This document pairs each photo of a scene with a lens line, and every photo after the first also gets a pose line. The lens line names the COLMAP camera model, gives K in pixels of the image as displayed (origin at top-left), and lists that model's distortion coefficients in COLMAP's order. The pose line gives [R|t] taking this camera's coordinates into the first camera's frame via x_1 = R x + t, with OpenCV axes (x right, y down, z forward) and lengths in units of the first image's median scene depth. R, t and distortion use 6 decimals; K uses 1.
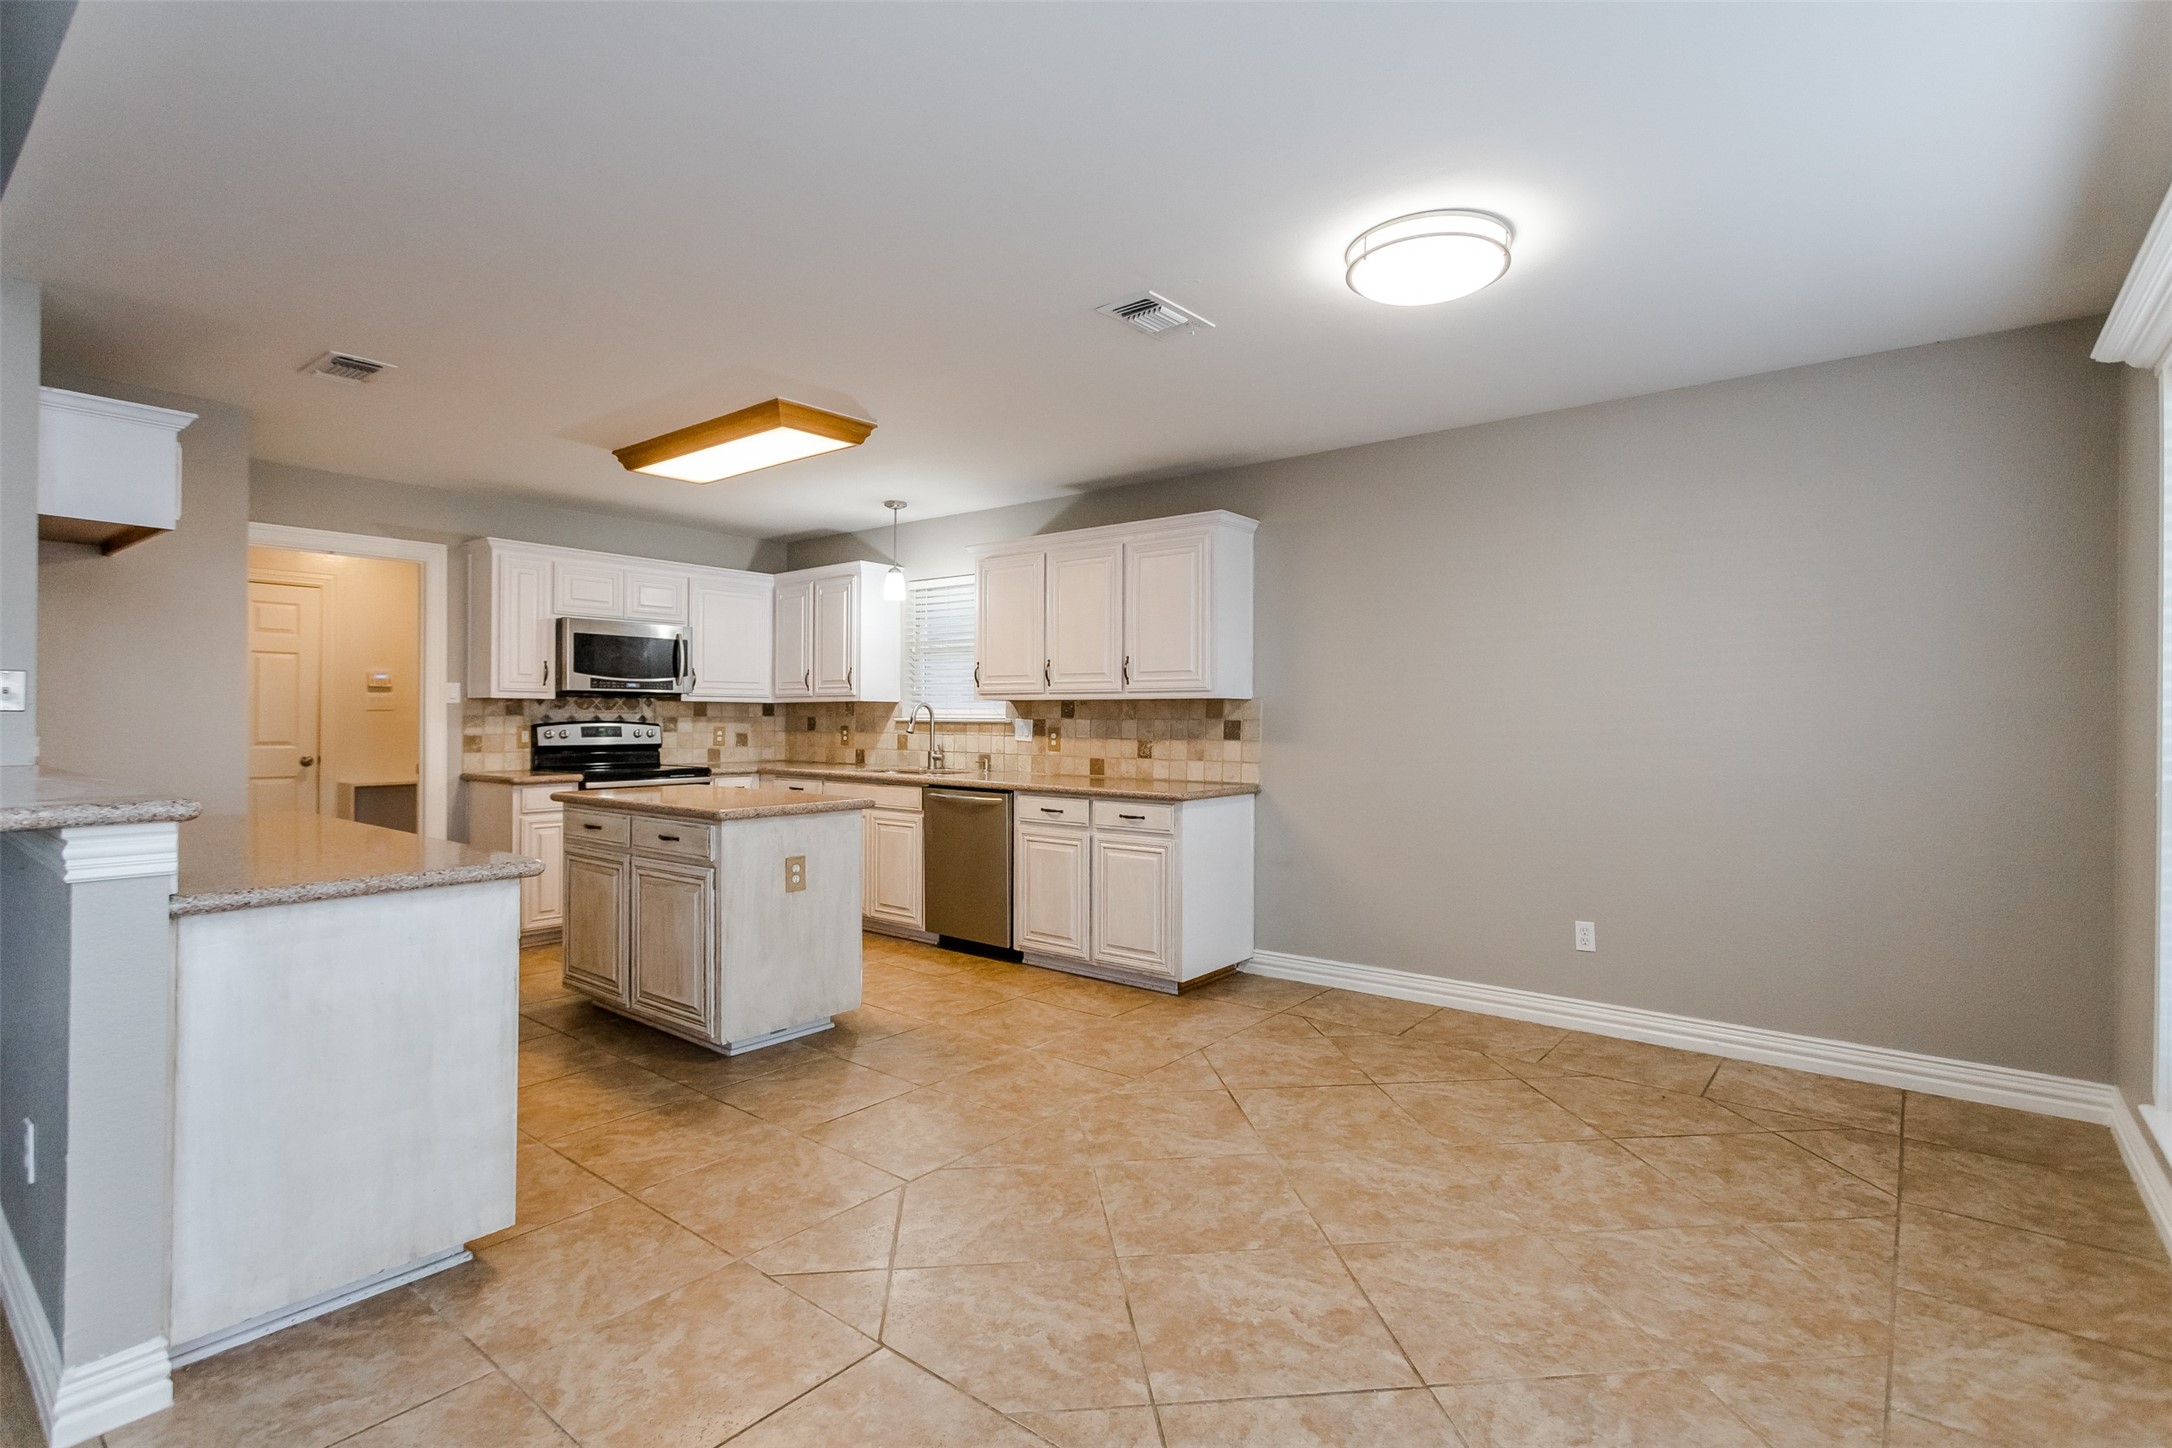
lens RADIAL K [[1031.3, 0, 1085.9], [0, 1031.3, 718.8], [0, 0, 1]] dist [0.000381, 0.001656]
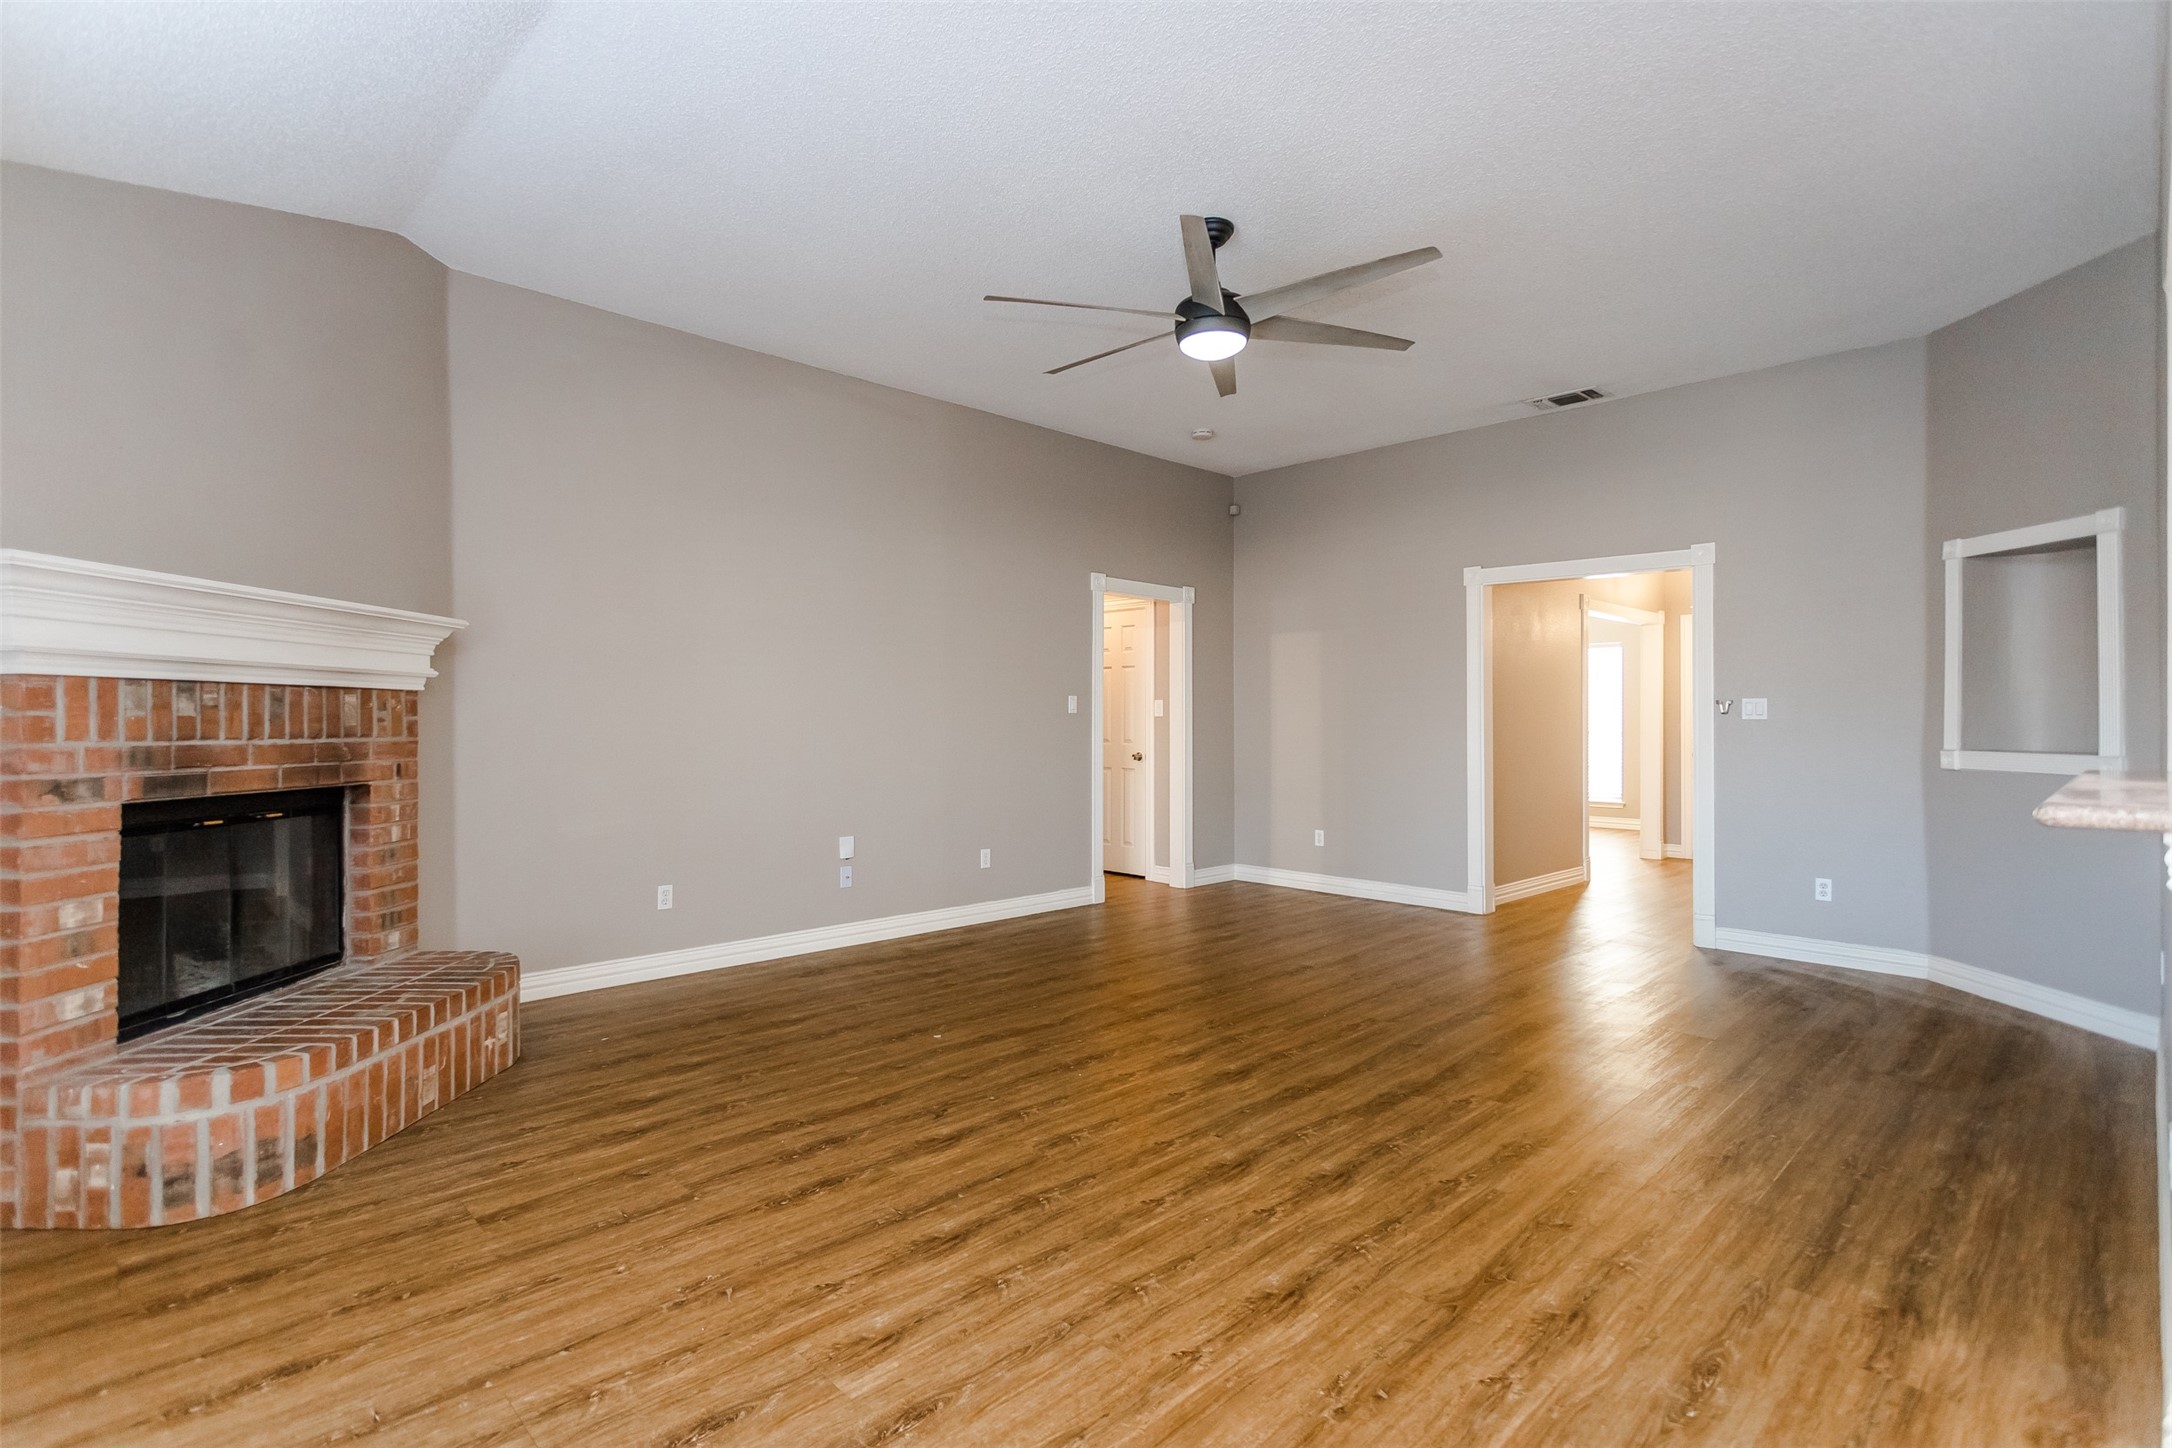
lens RADIAL K [[1031.3, 0, 1082.2], [0, 1031.3, 717.4], [0, 0, 1]] dist [0.000381, 0.001656]
pose [[-0.122595, -0.008062, -0.992424, 0.040027], [-0.004288, 0.999962, -0.007593, 0.002553], [0.992448, 0.003324, -0.122625, 0.032970]]
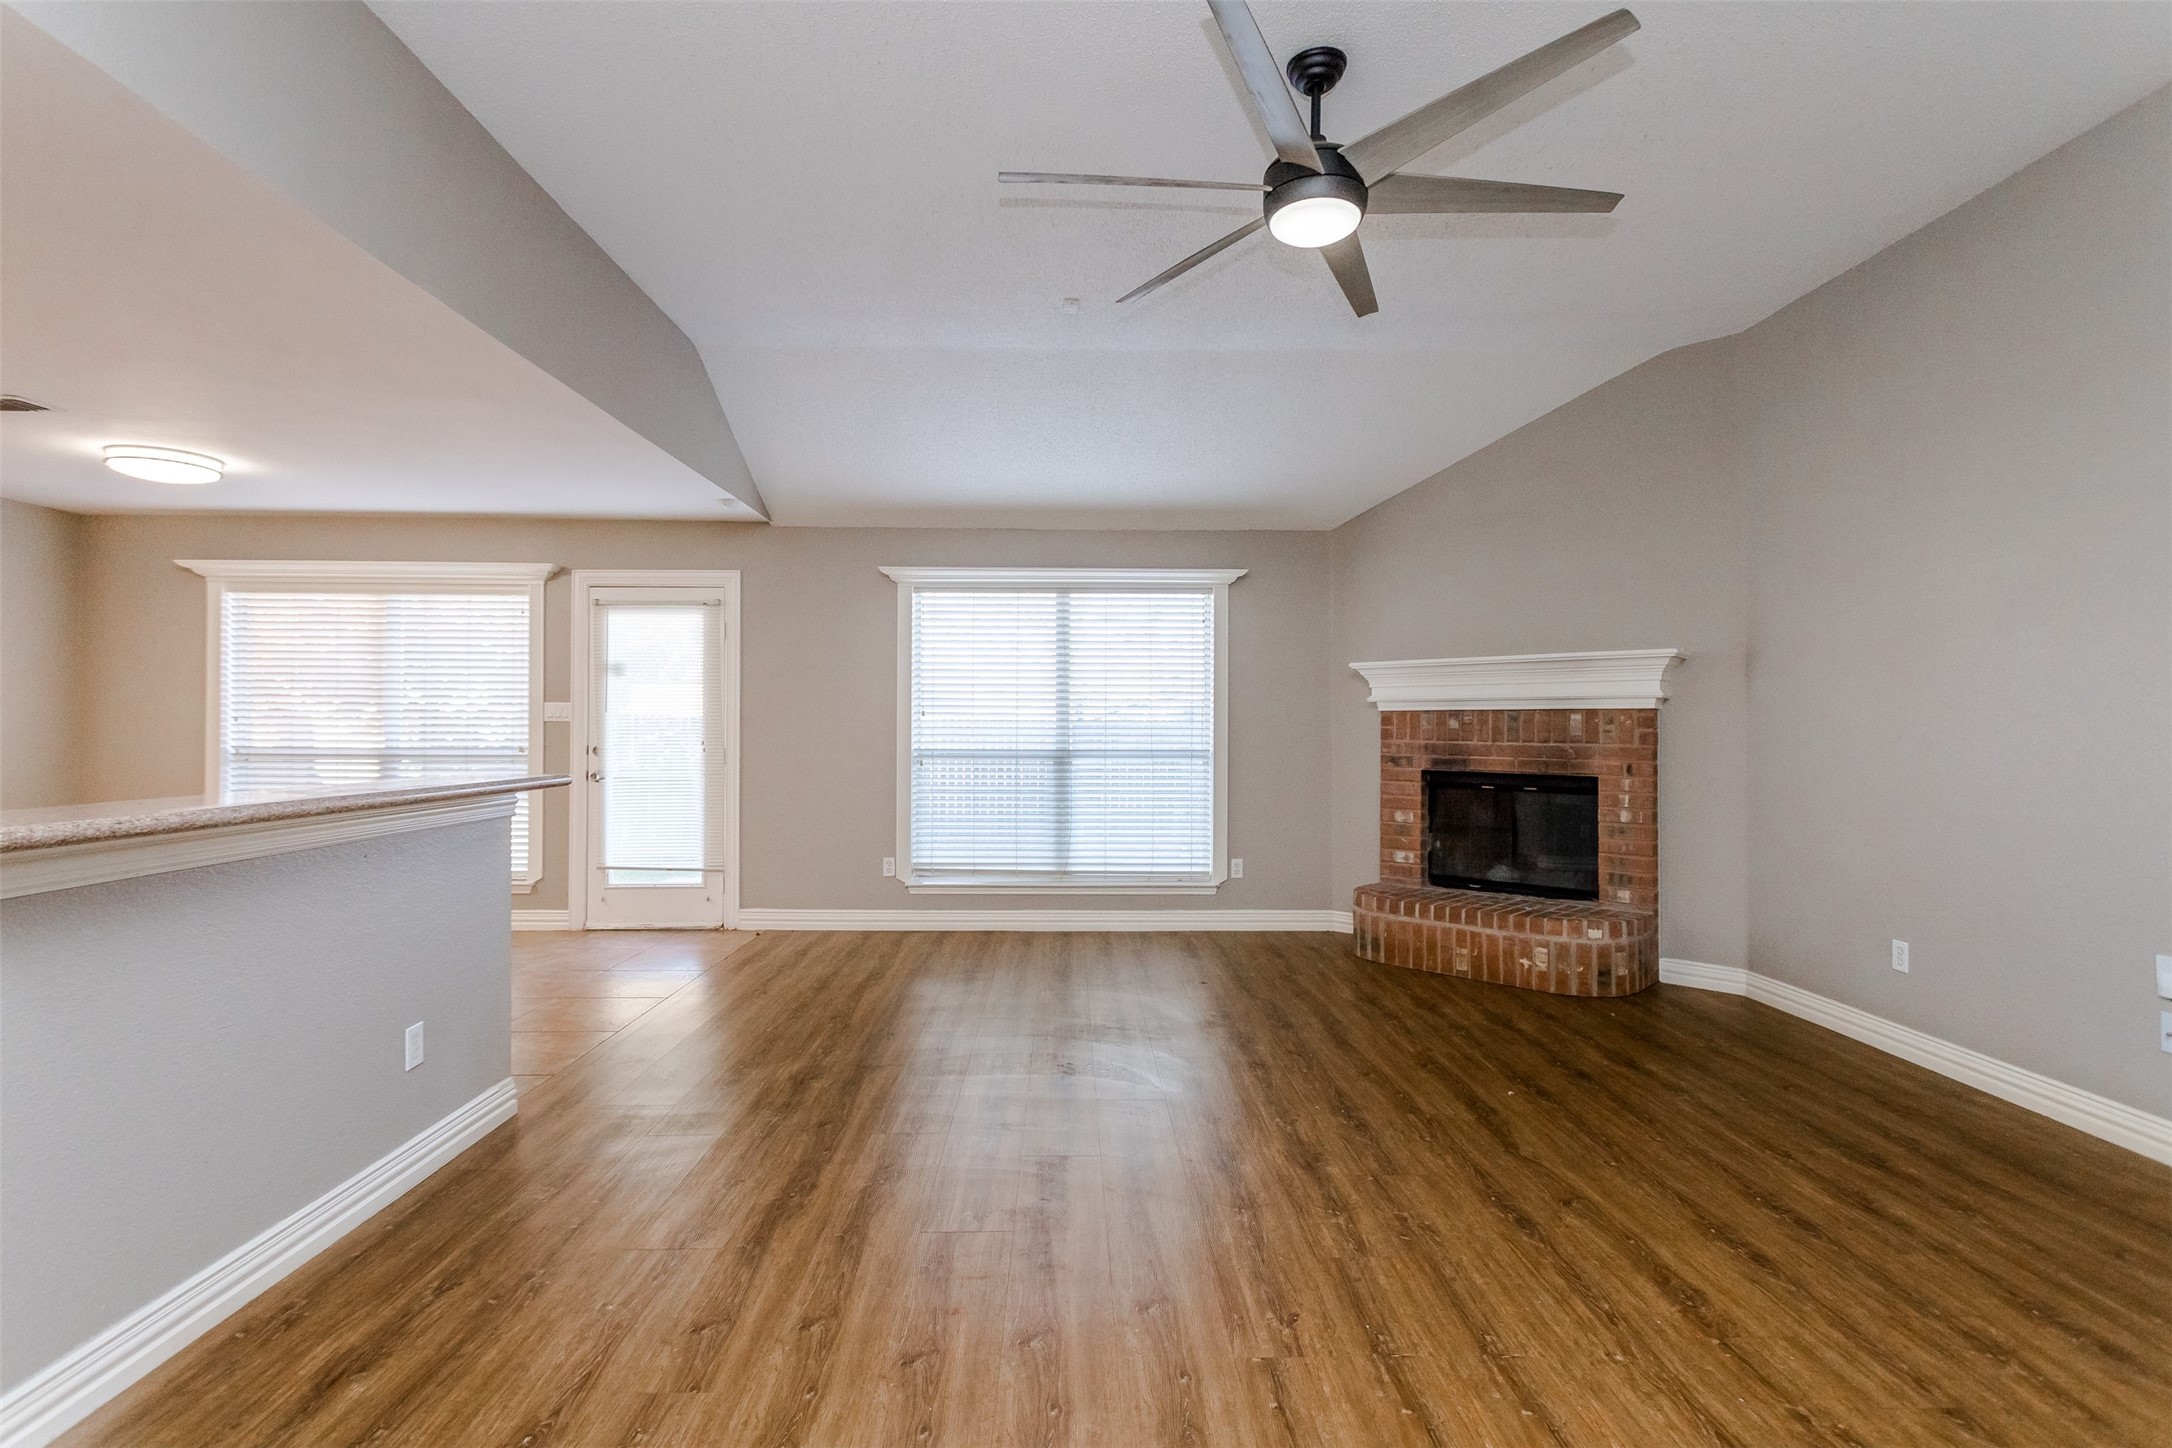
lens RADIAL K [[1031.3, 0, 1089.2], [0, 1031.3, 719.4], [0, 0, 1]] dist [0.000381, 0.001656]
pose [[-0.641785, -0.002002, 0.766882, -1.080469], [-0.004414, 0.999990, -0.001084, -0.007394], [-0.766872, -0.004081, -0.641787, 0.488241]]
